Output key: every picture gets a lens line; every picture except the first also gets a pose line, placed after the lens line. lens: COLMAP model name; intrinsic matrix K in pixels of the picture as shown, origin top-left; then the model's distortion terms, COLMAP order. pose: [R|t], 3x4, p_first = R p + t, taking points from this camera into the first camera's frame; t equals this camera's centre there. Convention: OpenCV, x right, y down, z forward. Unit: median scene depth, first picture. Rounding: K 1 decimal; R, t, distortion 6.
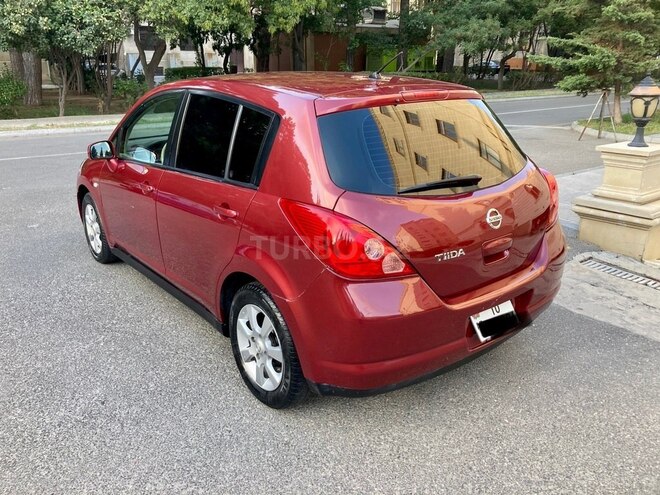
lens RADIAL K [[685.1, 0, 215.7], [0, 685.1, 247.0], [0, 0, 1]] dist [0.009080, 0.021953]
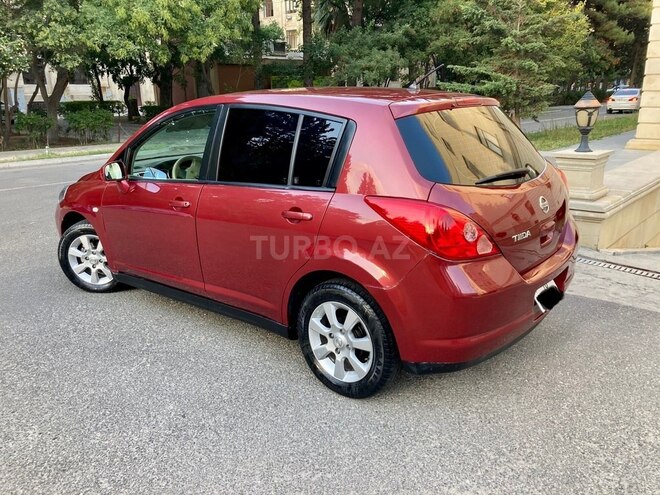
lens RADIAL K [[720.2, 0, 251.0], [0, 720.2, 265.3], [0, 0, 1]] dist [0.007596, 0.043518]
pose [[0.967850, -0.067080, 0.242420, -0.245573], [0.076607, 0.996607, -0.030081, 0.038993], [-0.239580, 0.047685, 0.969705, -0.033032]]
